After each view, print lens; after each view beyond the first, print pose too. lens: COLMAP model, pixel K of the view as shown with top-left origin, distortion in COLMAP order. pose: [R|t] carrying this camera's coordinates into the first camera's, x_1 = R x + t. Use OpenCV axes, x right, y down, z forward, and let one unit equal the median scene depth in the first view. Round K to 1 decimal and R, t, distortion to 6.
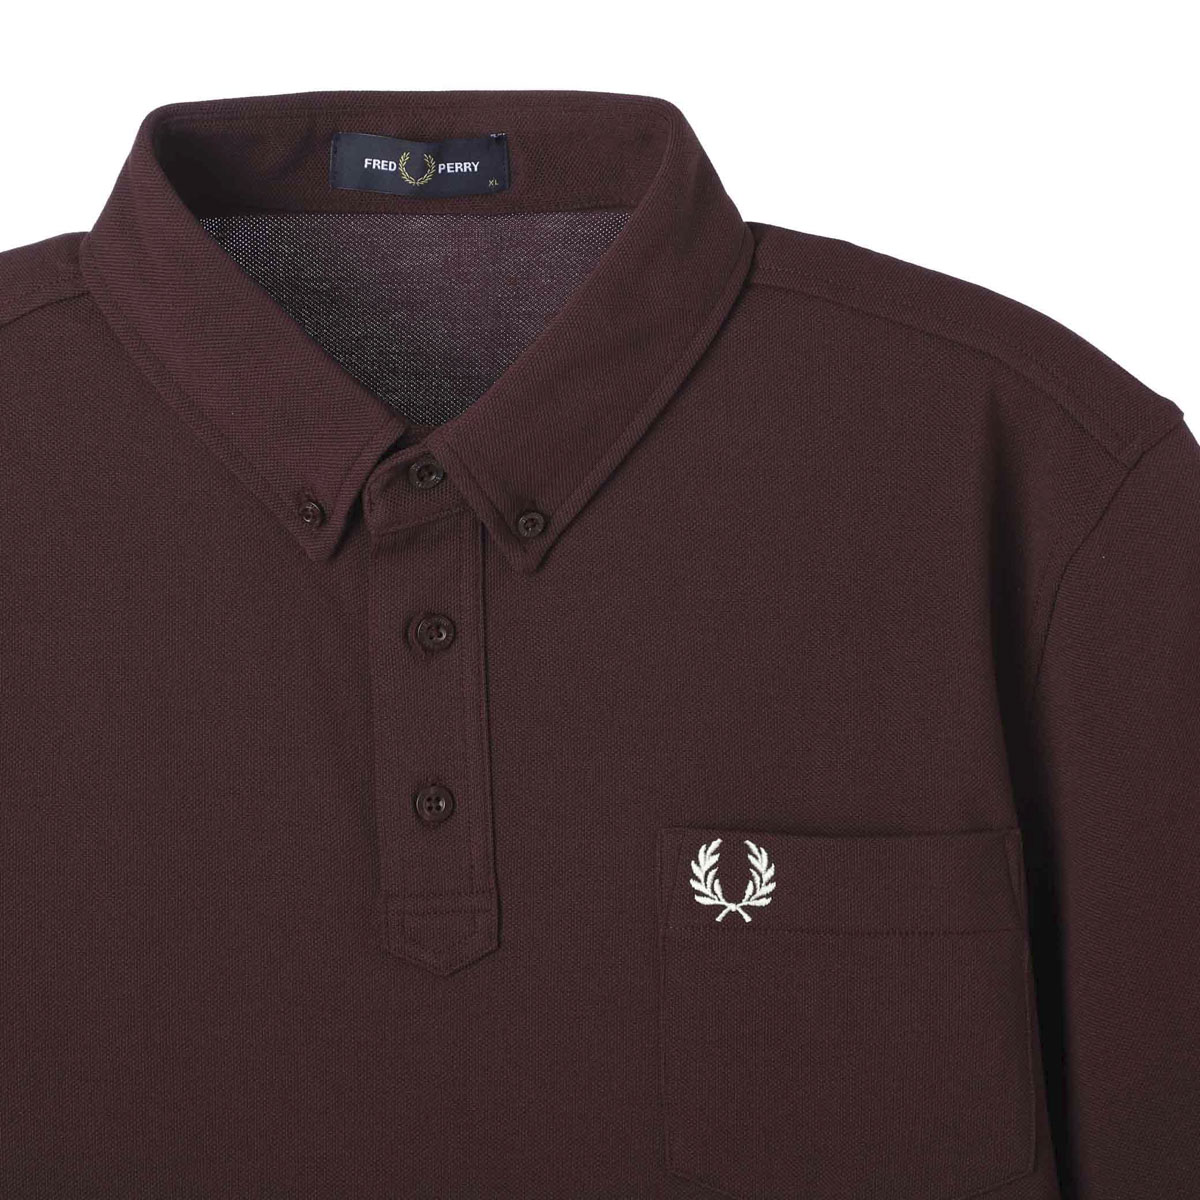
lens RADIAL K [[3895.0, 0, 599.7], [0, 3895.0, 602.1], [0, 0, 1]] dist [0.108431, 0.000000]
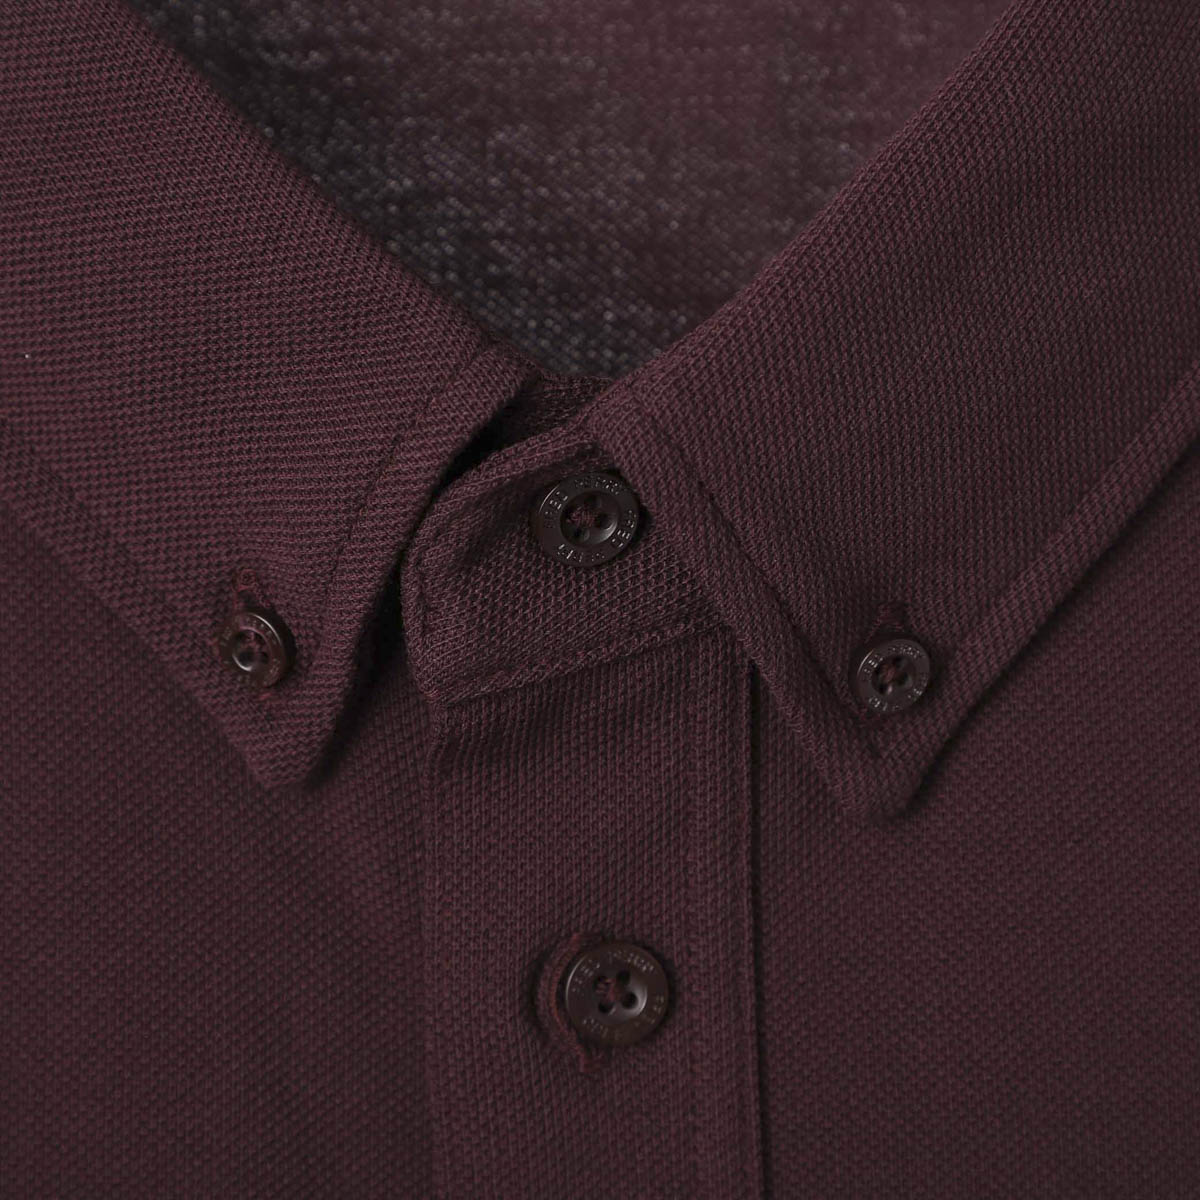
lens RADIAL K [[4243.8, 0, 598.8], [0, 4243.8, 600.3], [0, 0, 1]] dist [-0.086764, 0.000000]
pose [[0.999024, -0.007449, -0.043539, -0.027133], [0.003034, 0.994922, -0.100601, 0.011042], [0.044068, 0.100371, 0.993974, 0.624882]]
